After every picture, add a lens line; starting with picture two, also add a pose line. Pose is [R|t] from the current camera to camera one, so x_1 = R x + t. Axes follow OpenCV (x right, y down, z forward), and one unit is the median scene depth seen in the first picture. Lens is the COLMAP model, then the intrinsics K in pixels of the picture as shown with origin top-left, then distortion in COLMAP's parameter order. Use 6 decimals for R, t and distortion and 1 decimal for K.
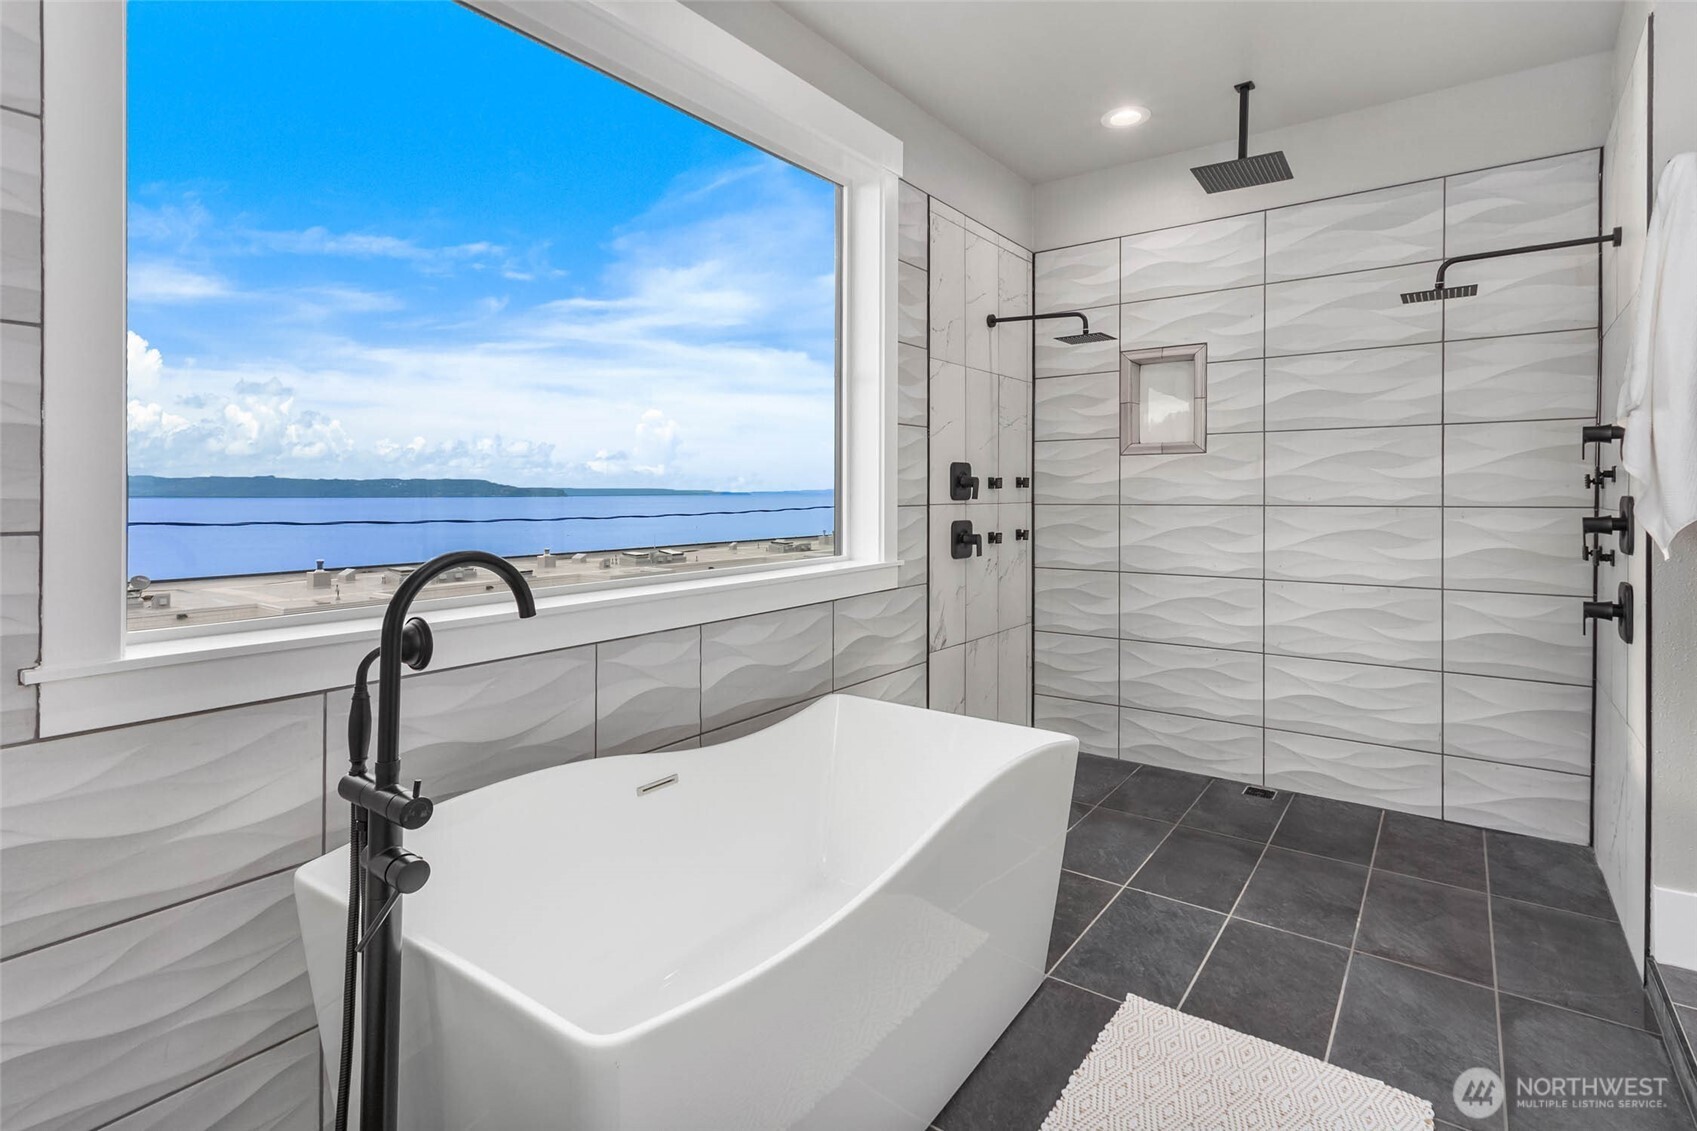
lens RADIAL K [[829.6, 0, 849.3], [0, 829.6, 495.5], [0, 0, 1]] dist [-0.000997, -0.000504]
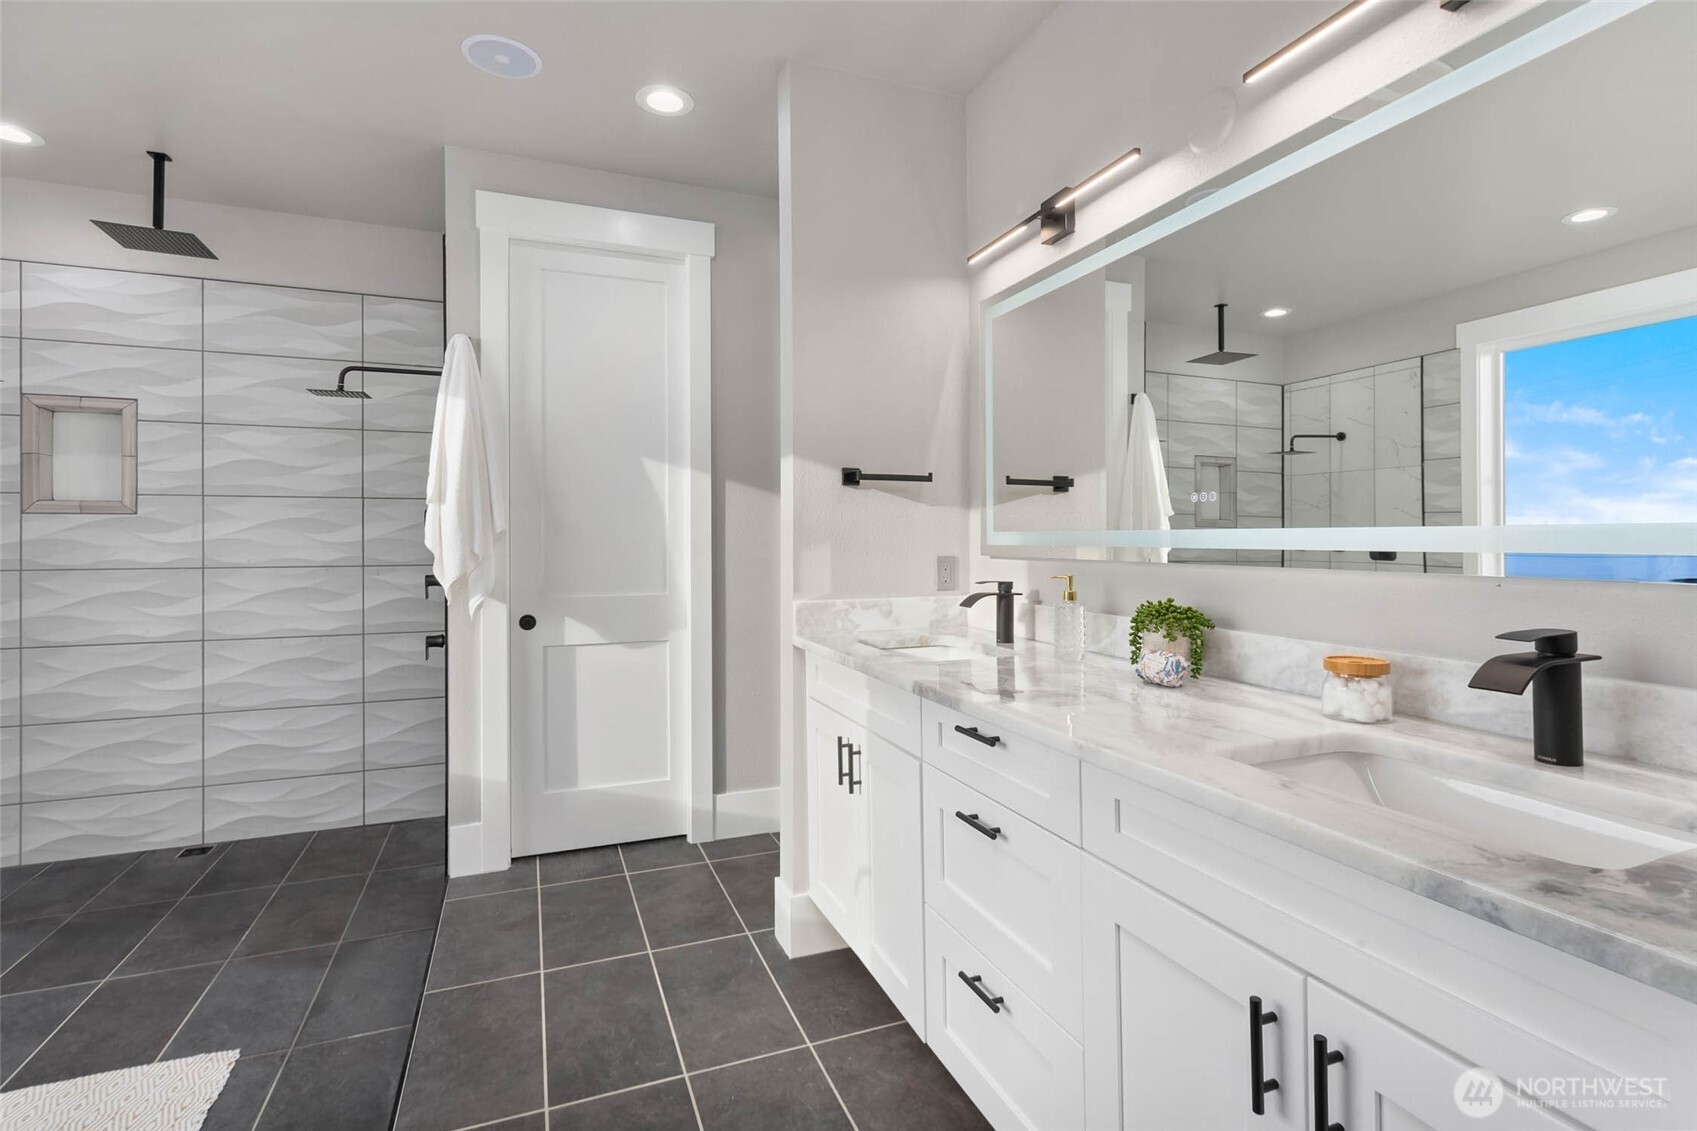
lens RADIAL K [[834.0, 0, 854.0], [0, 834.0, 538.4], [0, 0, 1]] dist [-0.000310, -0.000373]
pose [[0.528490, -0.000698, 0.848939, 0.052467], [0.003820, 0.999991, -0.001556, -0.019113], [-0.848931, 0.004065, 0.528488, -0.214257]]
